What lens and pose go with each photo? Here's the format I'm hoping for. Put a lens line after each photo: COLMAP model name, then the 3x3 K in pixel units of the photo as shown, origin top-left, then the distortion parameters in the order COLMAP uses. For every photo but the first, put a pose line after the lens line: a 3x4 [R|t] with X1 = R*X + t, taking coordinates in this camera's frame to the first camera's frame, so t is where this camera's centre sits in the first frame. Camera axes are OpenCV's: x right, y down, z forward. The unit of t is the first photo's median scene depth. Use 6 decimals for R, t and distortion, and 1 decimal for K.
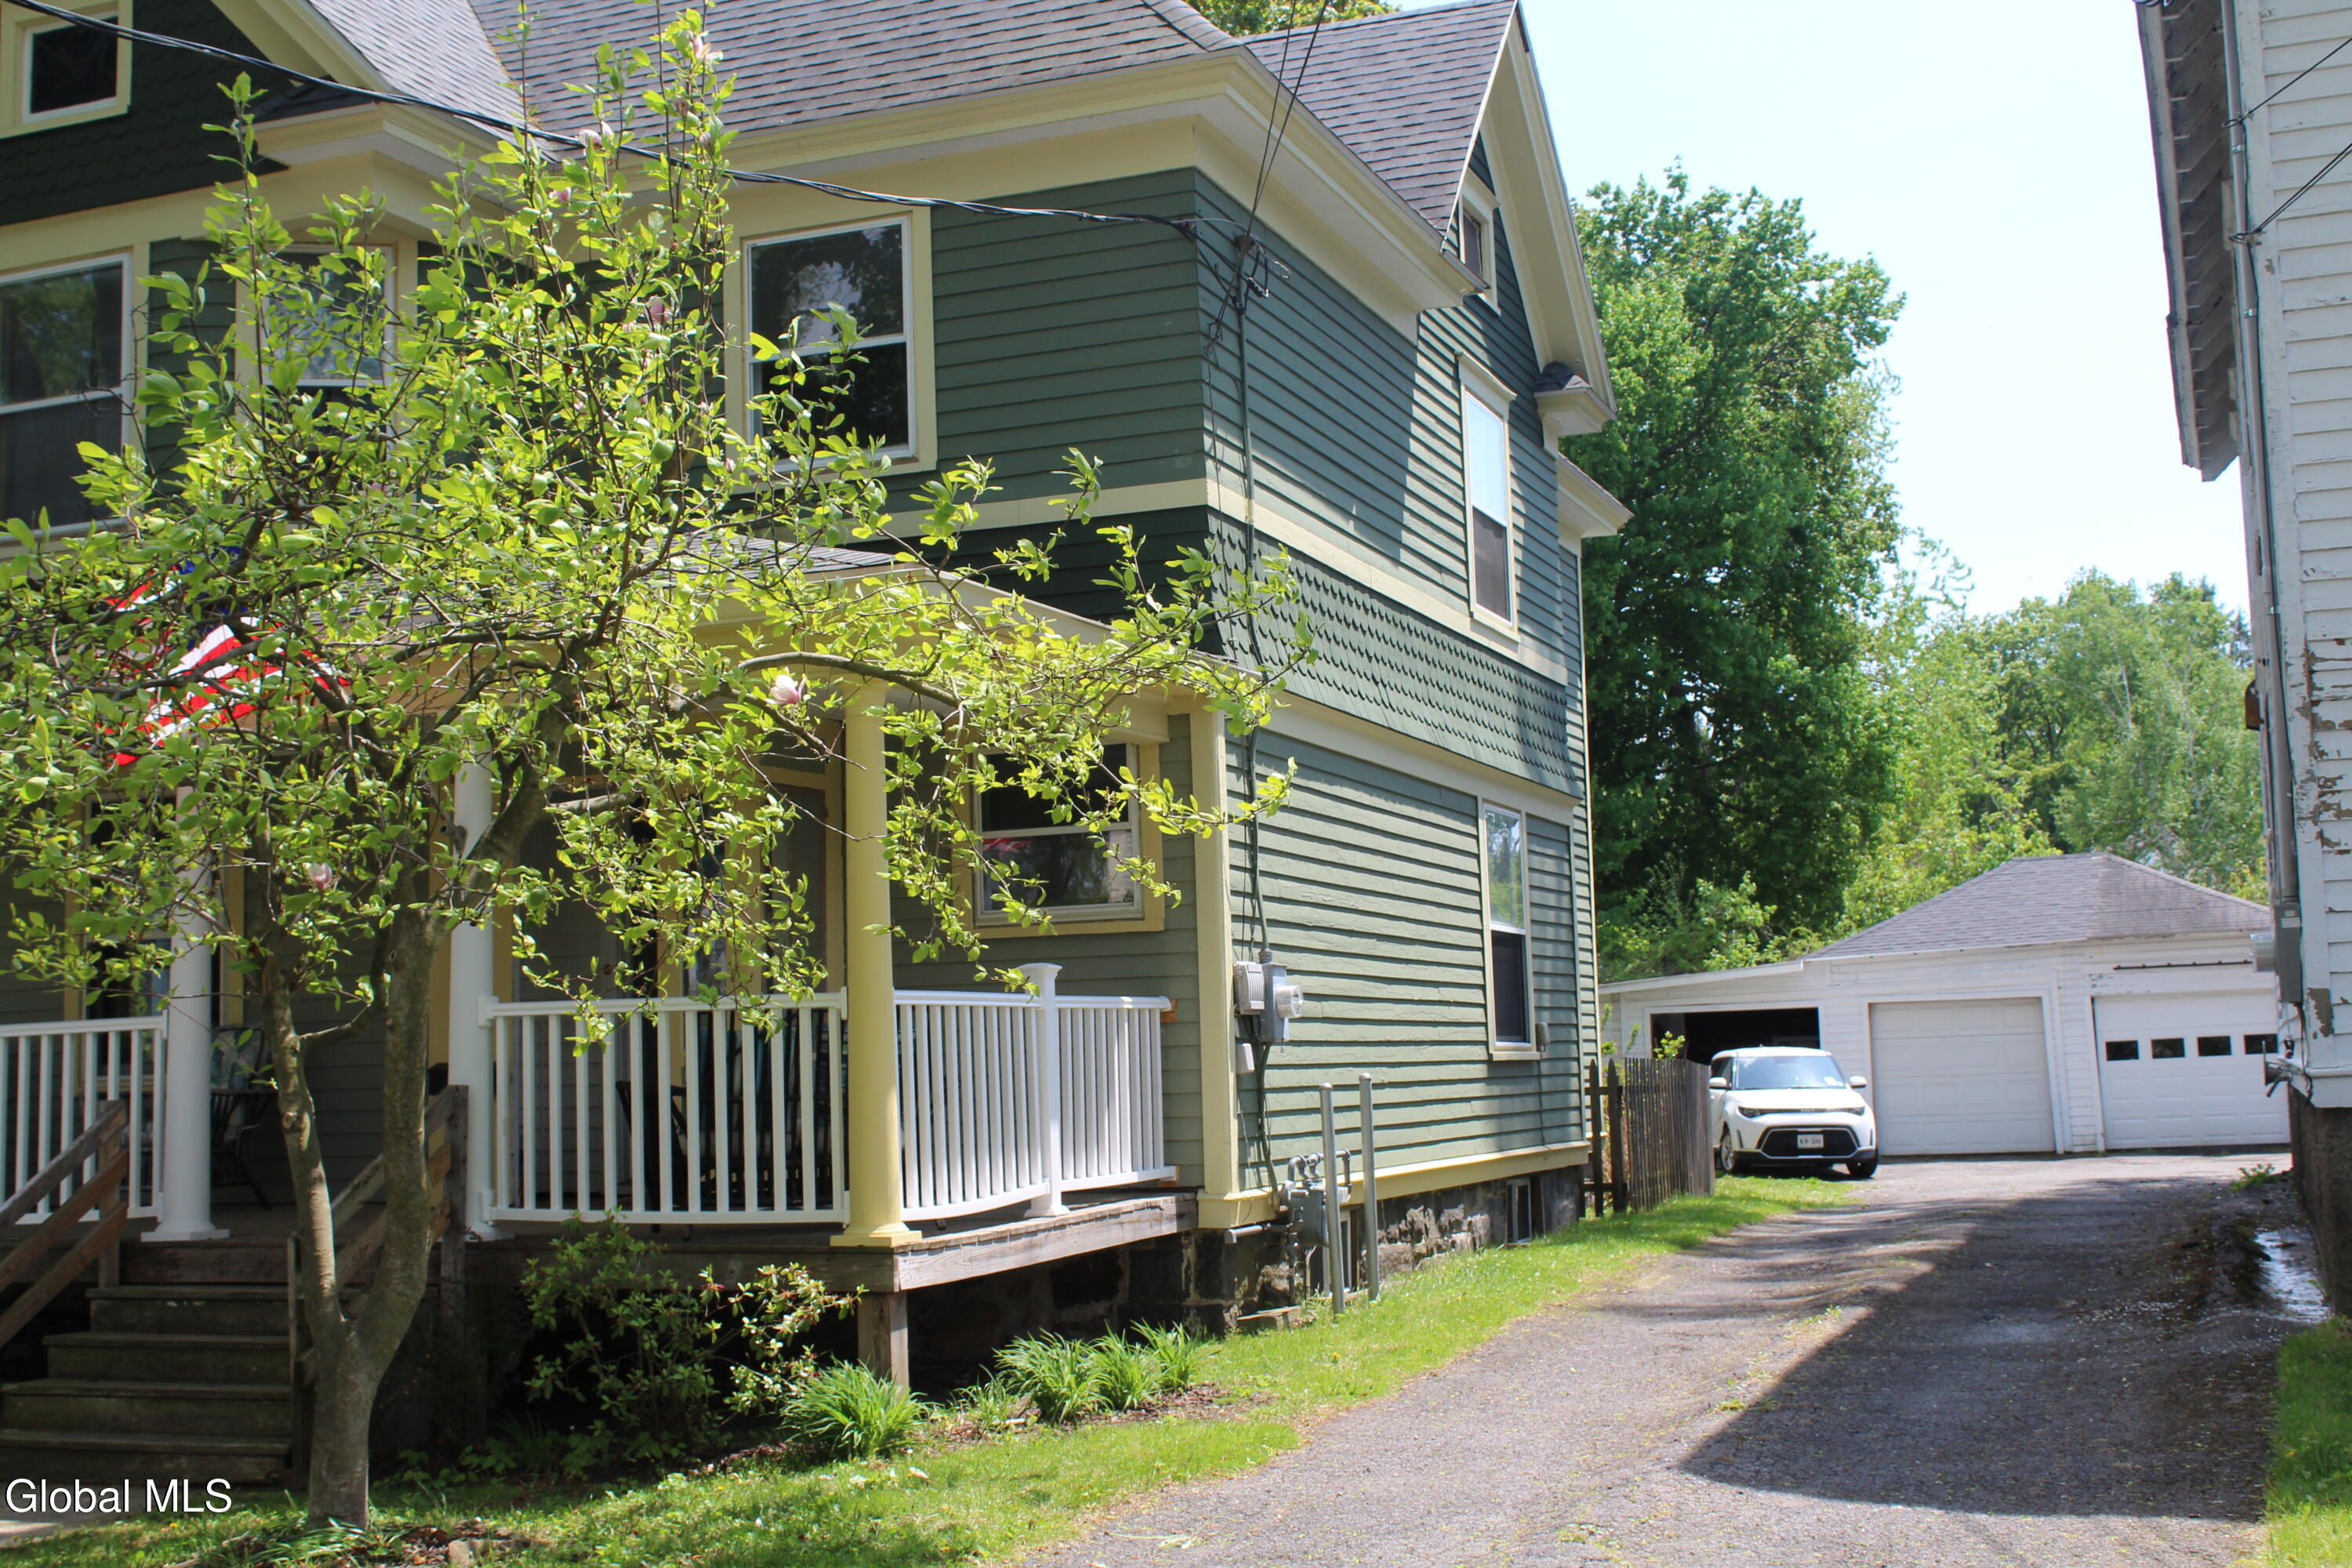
lens RADIAL K [[2798.6, 0, 1171.3], [0, 2798.6, 787.7], [0, 0, 1]] dist [-0.064231, 0.037410]
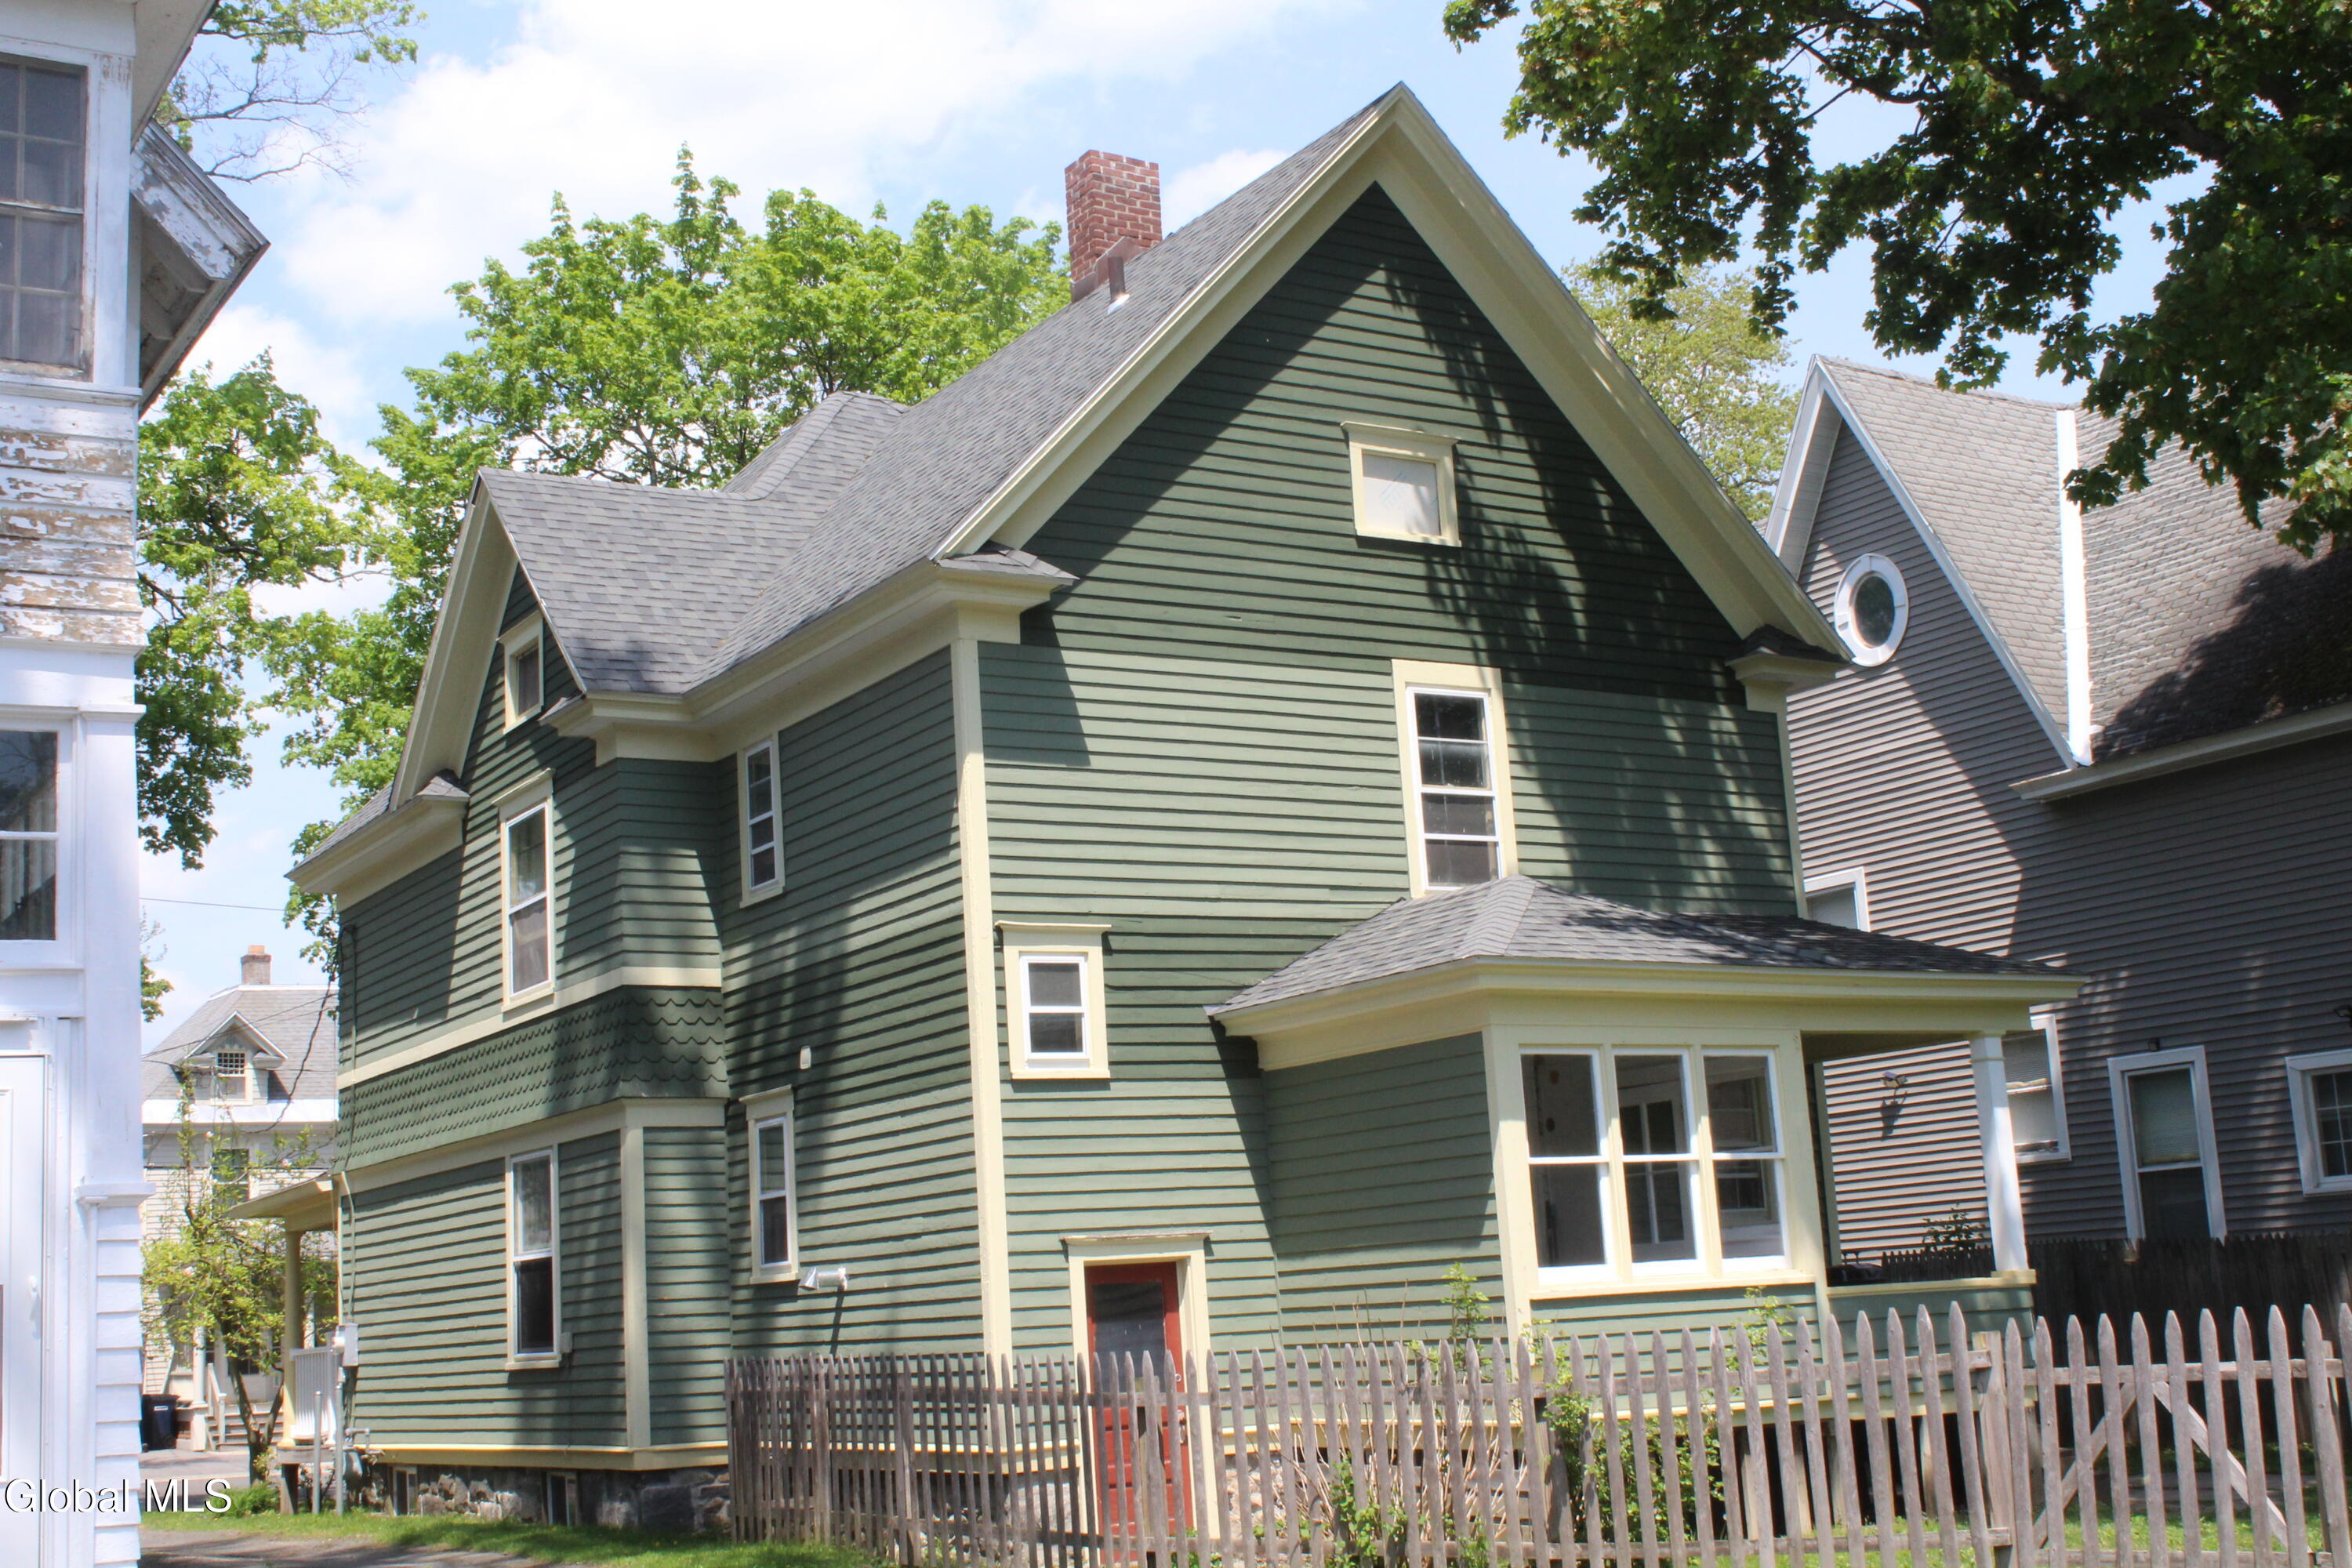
lens RADIAL K [[2798.6, 0, 1171.3], [0, 2798.6, 787.7], [0, 0, 1]] dist [-0.064231, 0.037410]
pose [[-0.598736, -0.086387, -0.796274, 1.047907], [0.160346, 0.961112, -0.224838, 0.191235], [0.784732, -0.262298, -0.561601, 2.197543]]
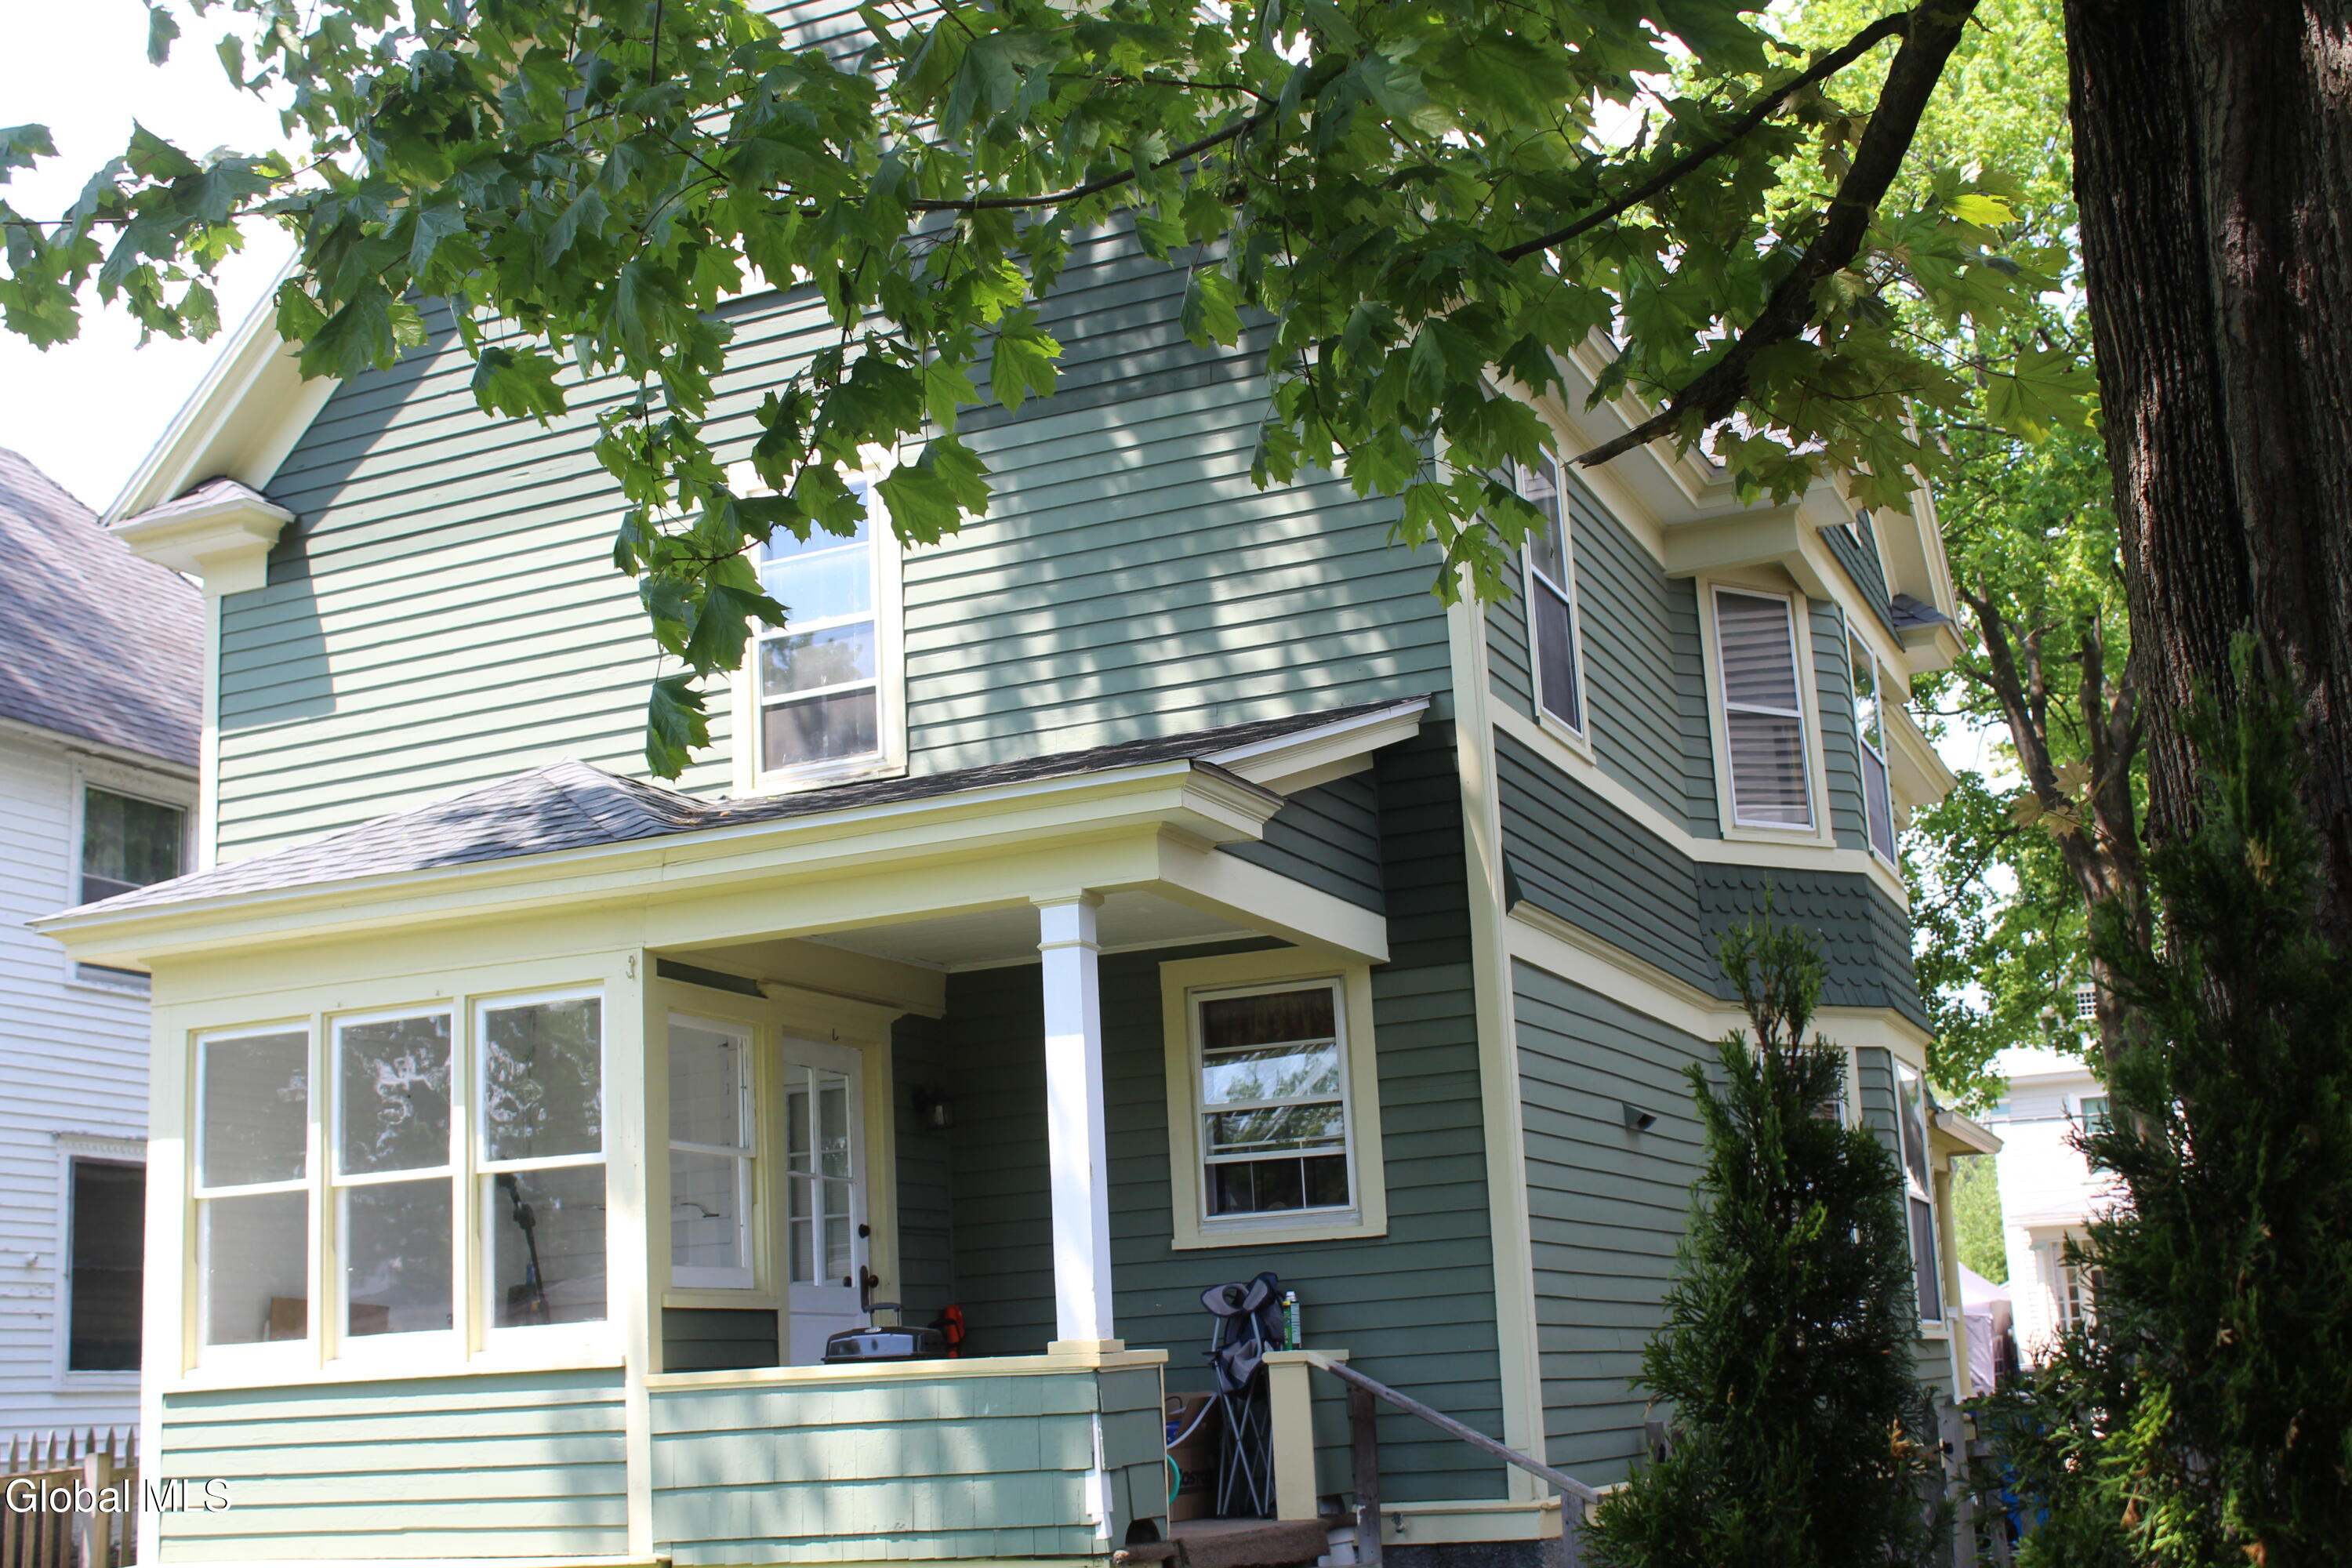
lens RADIAL K [[2798.6, 0, 1171.3], [0, 2798.6, 787.7], [0, 0, 1]] dist [-0.064231, 0.037410]
pose [[-0.995804, 0.088246, 0.024230, -0.122758], [0.075878, 0.944228, -0.320430, 0.262996], [-0.051155, -0.317247, -0.946962, 2.388402]]
